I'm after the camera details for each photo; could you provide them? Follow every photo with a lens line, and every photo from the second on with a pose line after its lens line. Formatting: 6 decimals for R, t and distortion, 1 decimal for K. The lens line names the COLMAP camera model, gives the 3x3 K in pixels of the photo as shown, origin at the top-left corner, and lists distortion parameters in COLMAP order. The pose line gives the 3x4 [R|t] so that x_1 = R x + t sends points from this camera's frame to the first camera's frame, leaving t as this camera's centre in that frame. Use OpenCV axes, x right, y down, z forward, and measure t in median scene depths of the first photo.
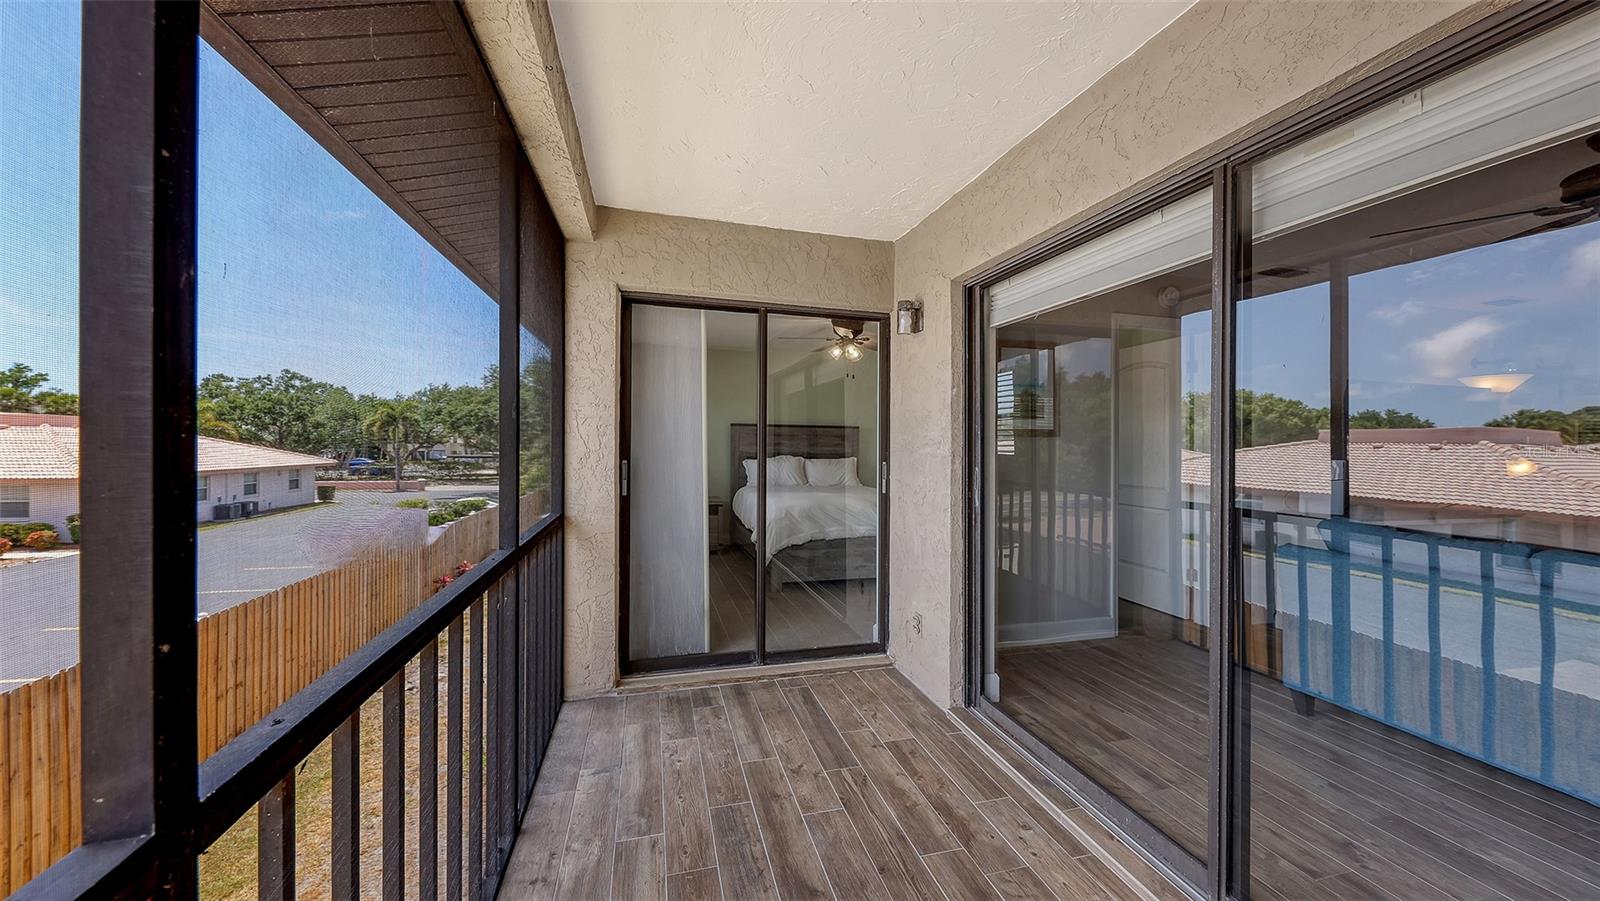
lens RADIAL K [[557.1, 0, 807.1], [0, 557.1, 450.1], [0, 0, 1]] dist [0.005654, -0.000981]
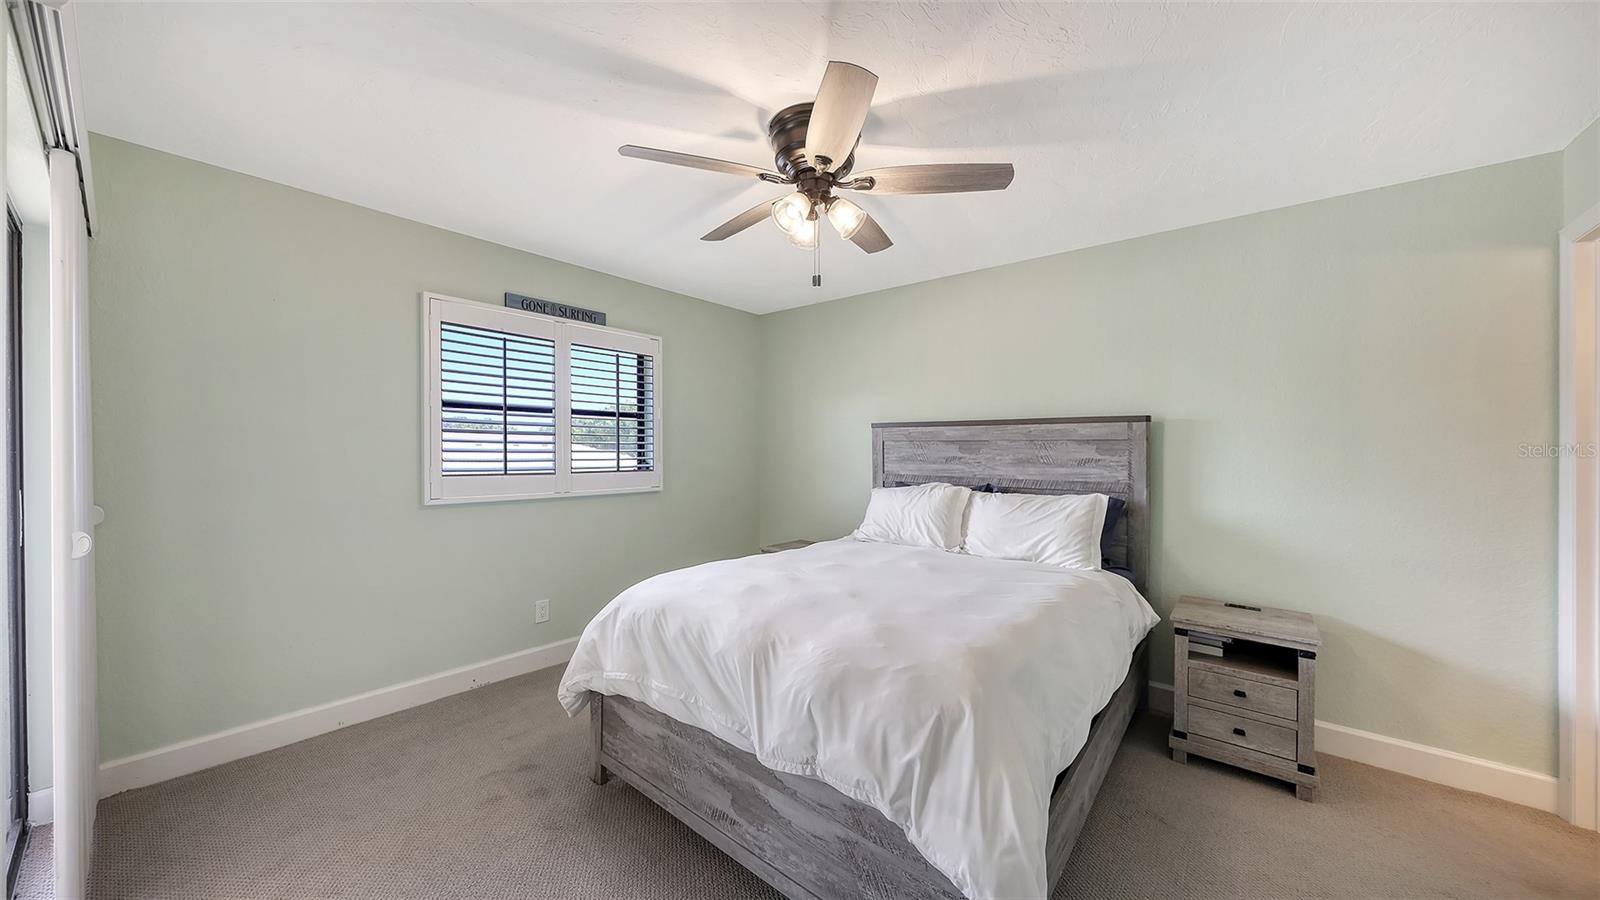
lens RADIAL K [[557.1, 0, 800.5], [0, 557.1, 435.1], [0, 0, 1]] dist [0.005654, -0.000981]
pose [[0.570055, -0.027912, -0.821132, 0.622047], [-0.011447, 0.999056, -0.041907, -0.021152], [0.821527, 0.033289, 0.569197, 1.308844]]
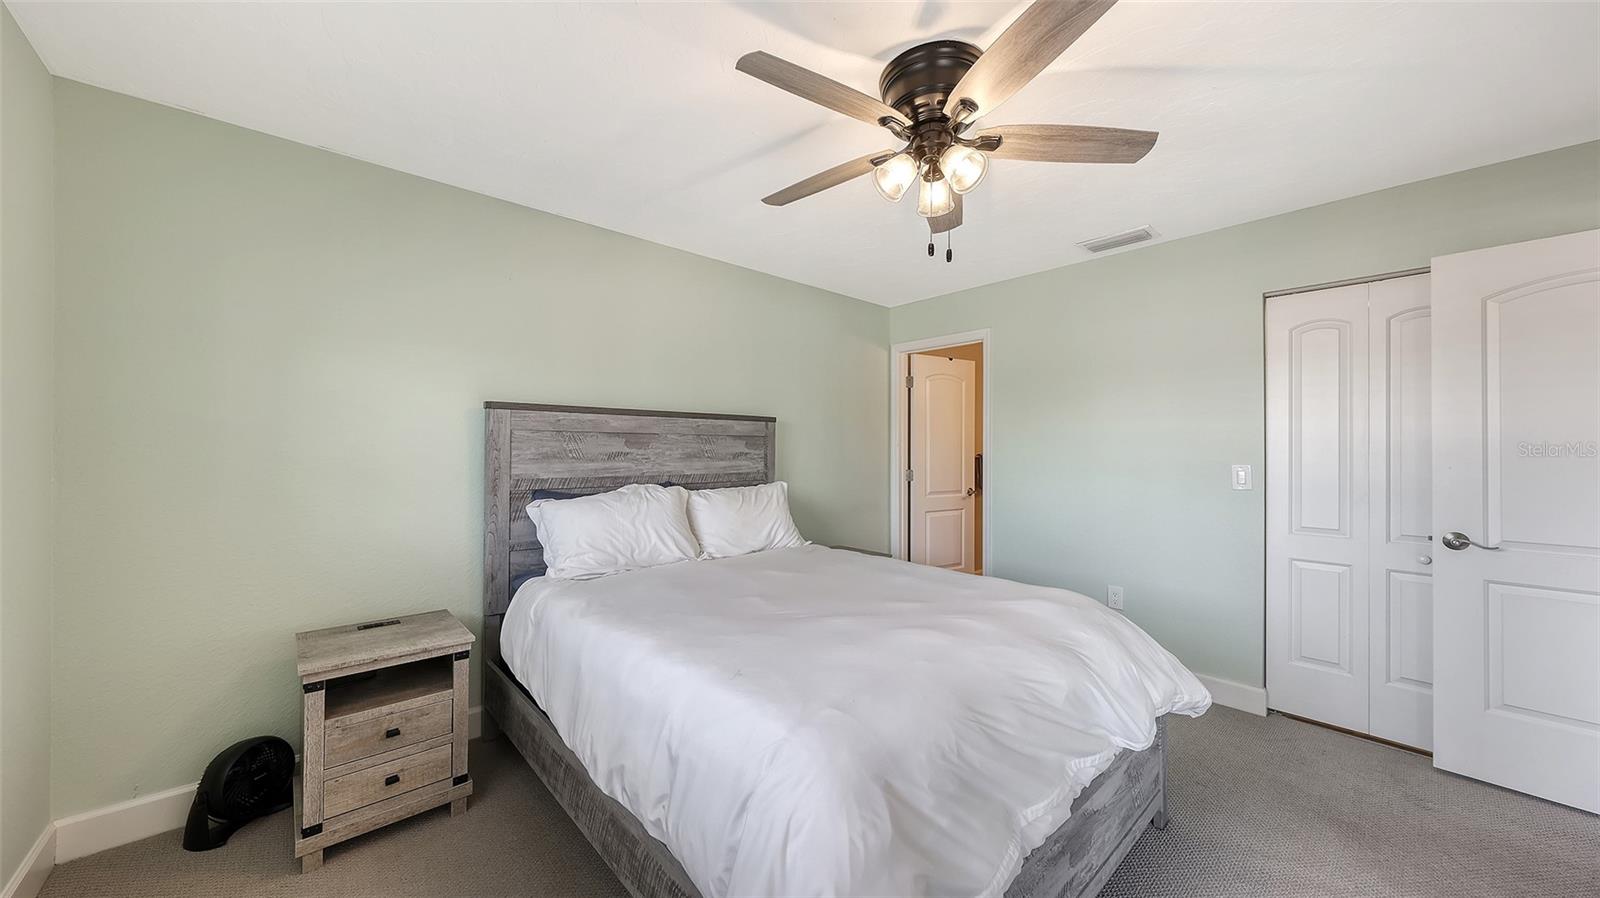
lens RADIAL K [[557.1, 0, 790.9], [0, 557.1, 451.1], [0, 0, 1]] dist [0.005654, -0.000981]
pose [[0.898882, -0.005639, 0.438154, -0.244650], [0.006552, 0.999978, -0.000573, -0.027669], [-0.438142, 0.003386, 0.898900, 1.254255]]
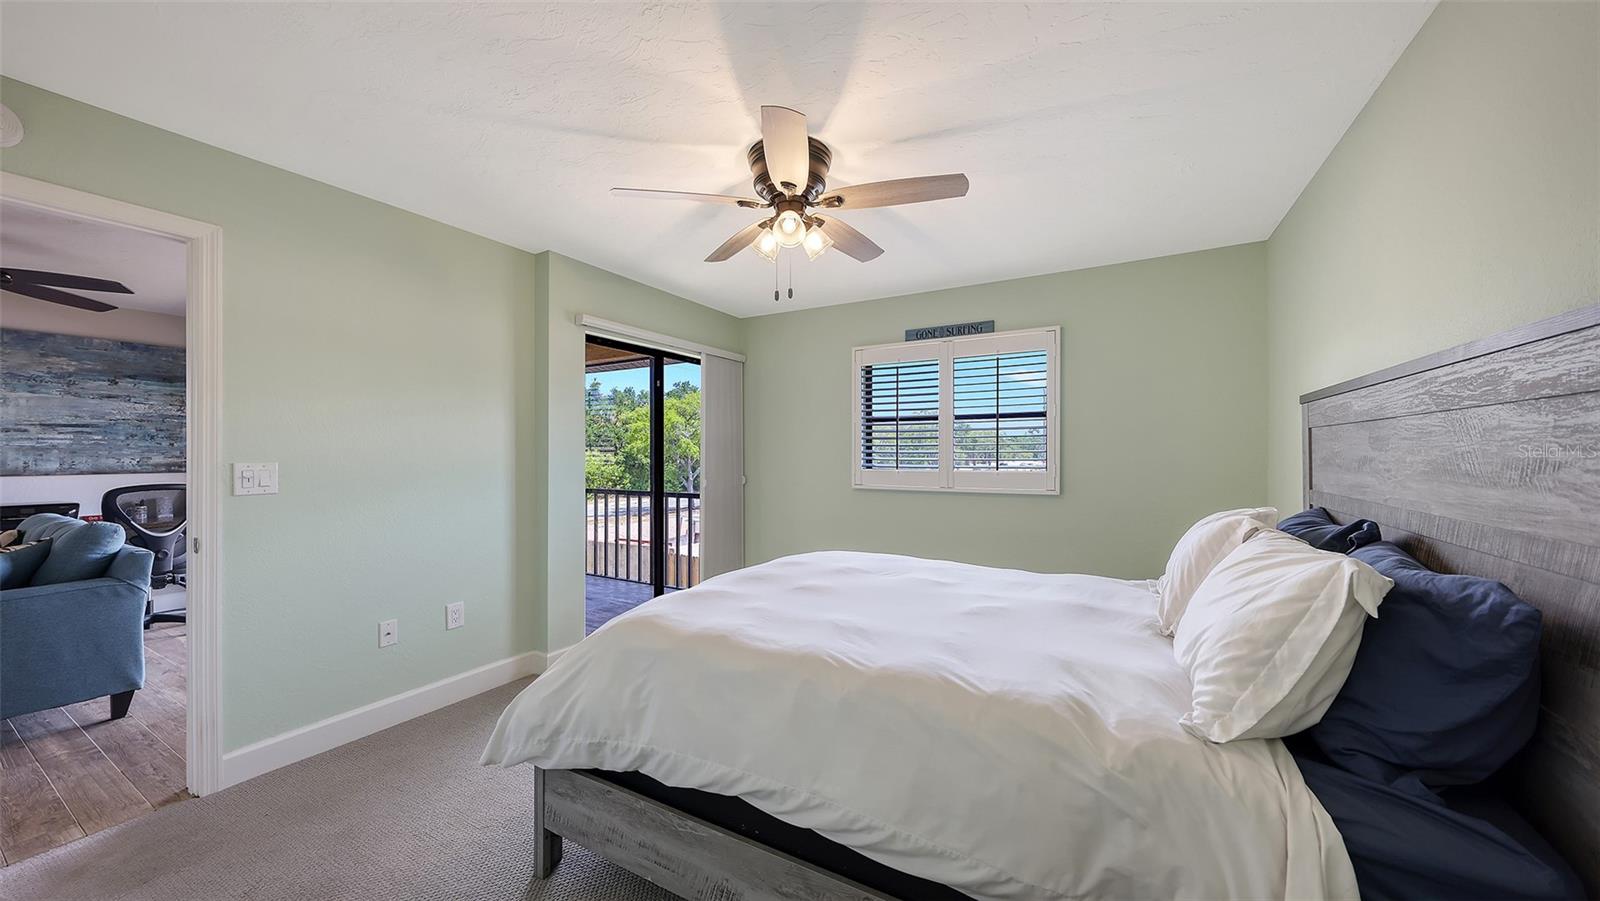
lens RADIAL K [[557.1, 0, 800.7], [0, 557.1, 453.8], [0, 0, 1]] dist [0.005654, -0.000981]
pose [[-0.715246, -0.007237, -0.698835, 0.589444], [-0.012635, 0.999917, 0.002577, -0.025491], [0.698758, 0.010673, -0.715278, 2.180322]]
